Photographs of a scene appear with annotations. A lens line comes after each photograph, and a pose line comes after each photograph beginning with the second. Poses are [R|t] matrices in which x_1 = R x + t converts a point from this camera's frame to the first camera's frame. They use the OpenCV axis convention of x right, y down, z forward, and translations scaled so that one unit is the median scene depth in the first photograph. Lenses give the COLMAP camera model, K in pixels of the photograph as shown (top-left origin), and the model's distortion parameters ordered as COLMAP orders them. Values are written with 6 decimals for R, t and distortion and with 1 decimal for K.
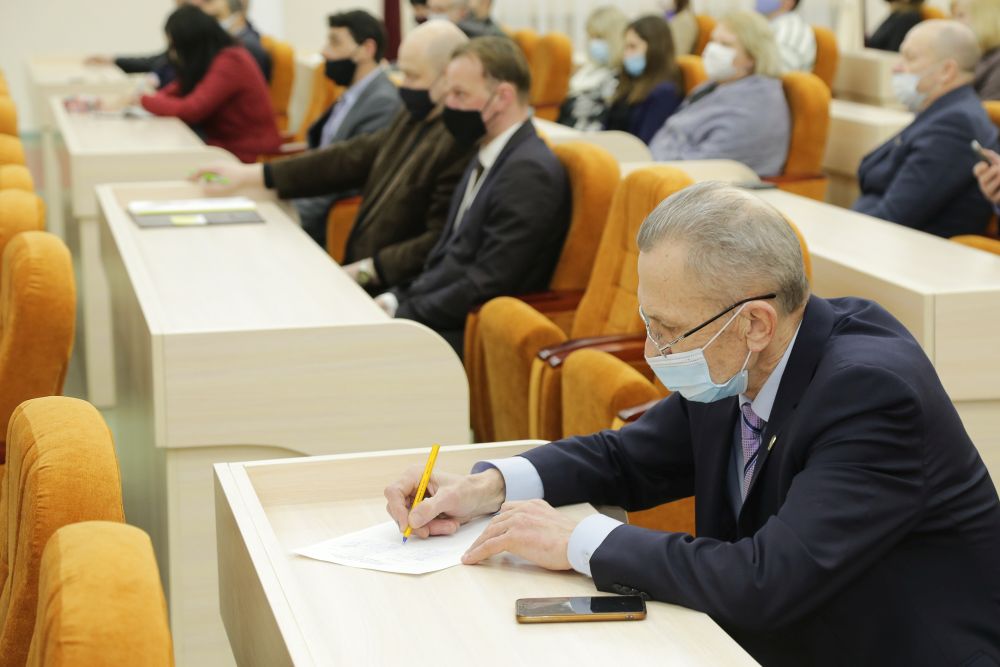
lens RADIAL K [[2409.8, 0, 500.0], [0, 2409.8, 333.5], [0, 0, 1]] dist [0.084661, 0.149969]
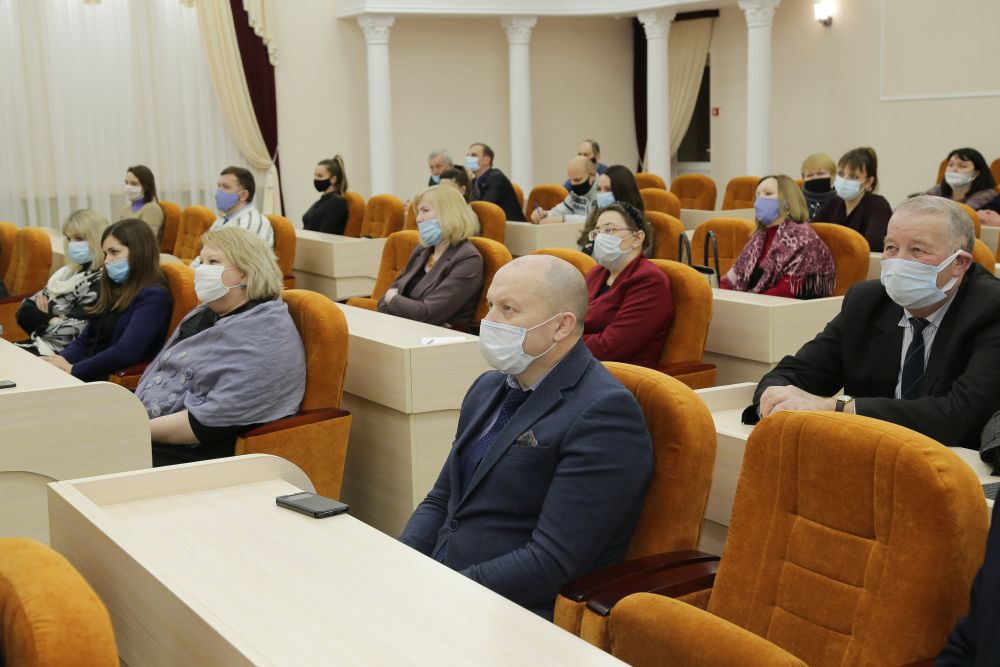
lens RADIAL K [[1396.0, 0, 498.7], [0, 1396.0, 358.1], [0, 0, 1]] dist [0.114995, 0.006405]
pose [[0.948338, -0.061229, 0.311297, 0.033330], [0.063559, 0.997974, 0.002664, -0.102472], [-0.310829, 0.017260, 0.950309, 0.608494]]
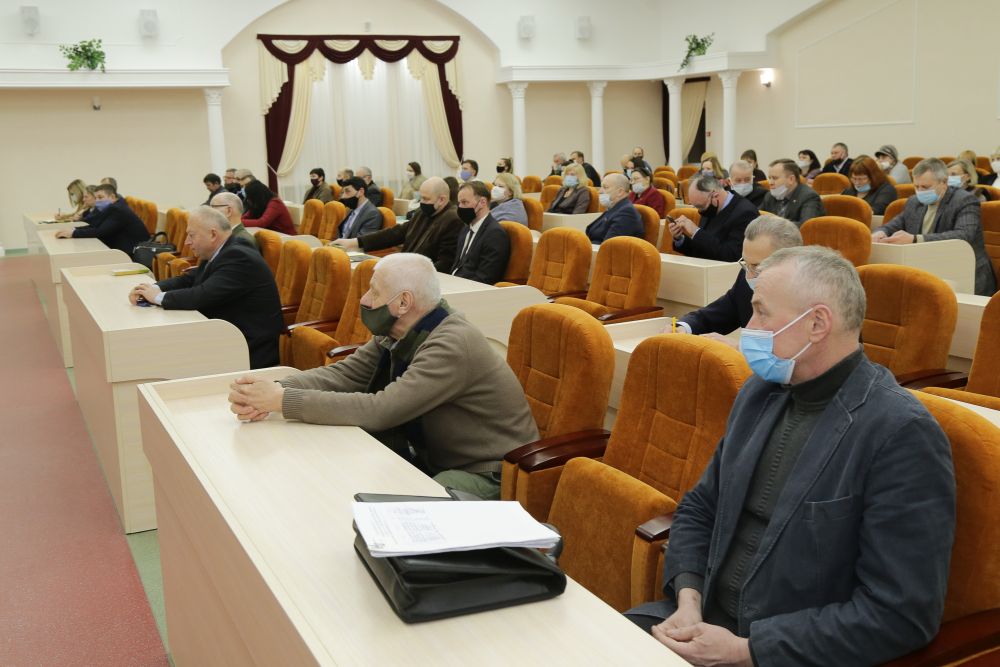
lens RADIAL K [[964.5, 0, 500.0], [0, 964.5, 333.5], [0, 0, 1]] dist [-0.006970, 0.001374]
pose [[0.970269, -0.060814, 0.234263, -0.196776], [0.056267, 0.998076, 0.026048, 0.010137], [-0.235396, -0.012092, 0.971824, 0.010783]]
